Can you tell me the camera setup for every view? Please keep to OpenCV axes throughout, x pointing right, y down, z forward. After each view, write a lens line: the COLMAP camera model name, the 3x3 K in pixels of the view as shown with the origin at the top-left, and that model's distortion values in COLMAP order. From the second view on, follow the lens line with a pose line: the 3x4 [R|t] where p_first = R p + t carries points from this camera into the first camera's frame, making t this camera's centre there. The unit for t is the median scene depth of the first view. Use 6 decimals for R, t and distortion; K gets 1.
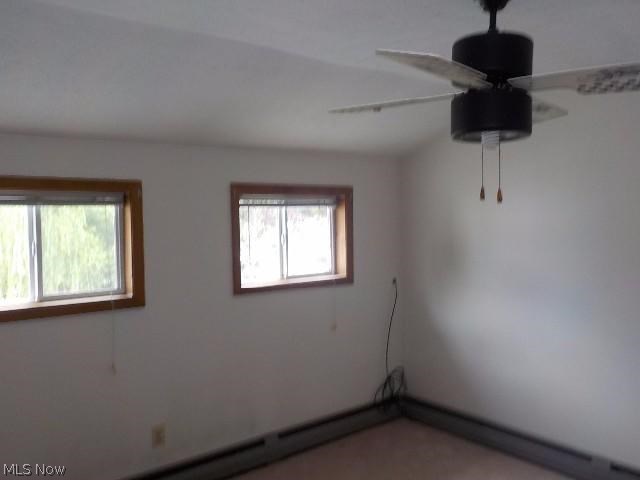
lens RADIAL K [[588.0, 0, 320.0], [0, 588.0, 240.0], [0, 0, 1]] dist [0.007726, 0.008889]
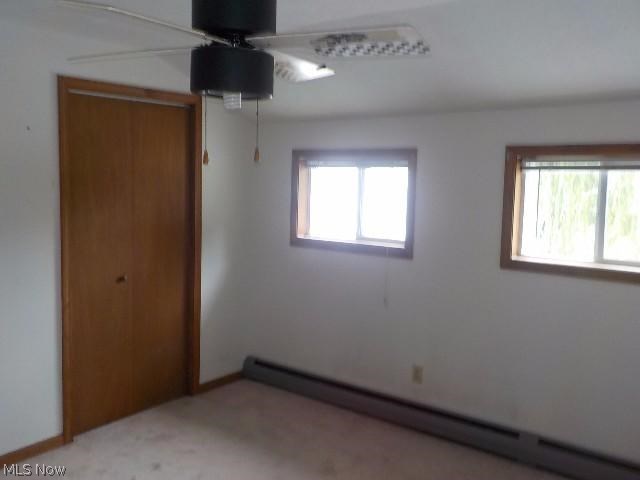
lens RADIAL K [[557.3, 0, 320.4], [0, 557.3, 224.5], [0, 0, 1]] dist [0.000693, 0.002443]
pose [[0.212656, 0.088449, -0.973116, 0.635571], [-0.053241, 0.995464, 0.078845, -0.025320], [0.975676, 0.035043, 0.216400, 0.519027]]
